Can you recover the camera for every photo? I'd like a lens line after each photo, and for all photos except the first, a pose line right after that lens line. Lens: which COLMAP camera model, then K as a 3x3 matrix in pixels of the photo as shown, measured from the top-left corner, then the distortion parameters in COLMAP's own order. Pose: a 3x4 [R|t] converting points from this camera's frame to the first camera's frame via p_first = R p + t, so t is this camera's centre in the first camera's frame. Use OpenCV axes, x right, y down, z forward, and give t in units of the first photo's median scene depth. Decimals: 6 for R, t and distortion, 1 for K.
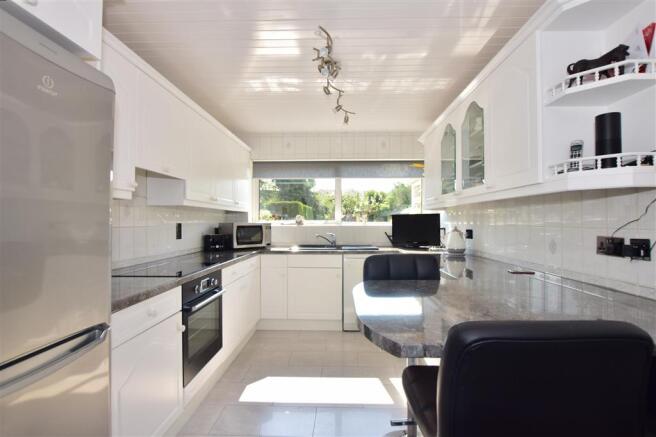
lens RADIAL K [[309.9, 0, 328.0], [0, 309.9, 218.5], [0, 0, 1]] dist [-0.016545, -0.000054]
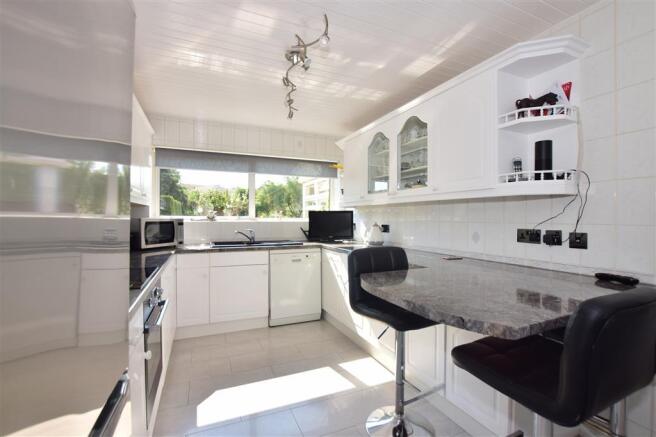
lens RADIAL K [[289.3, 0, 328.0], [0, 289.3, 218.5], [0, 0, 1]] dist [-0.025831, -0.000357]
pose [[0.903379, 0.004015, 0.428825, -0.212233], [-0.009539, 0.999897, 0.010733, 0.002353], [-0.428738, -0.013787, 0.903324, 0.100728]]
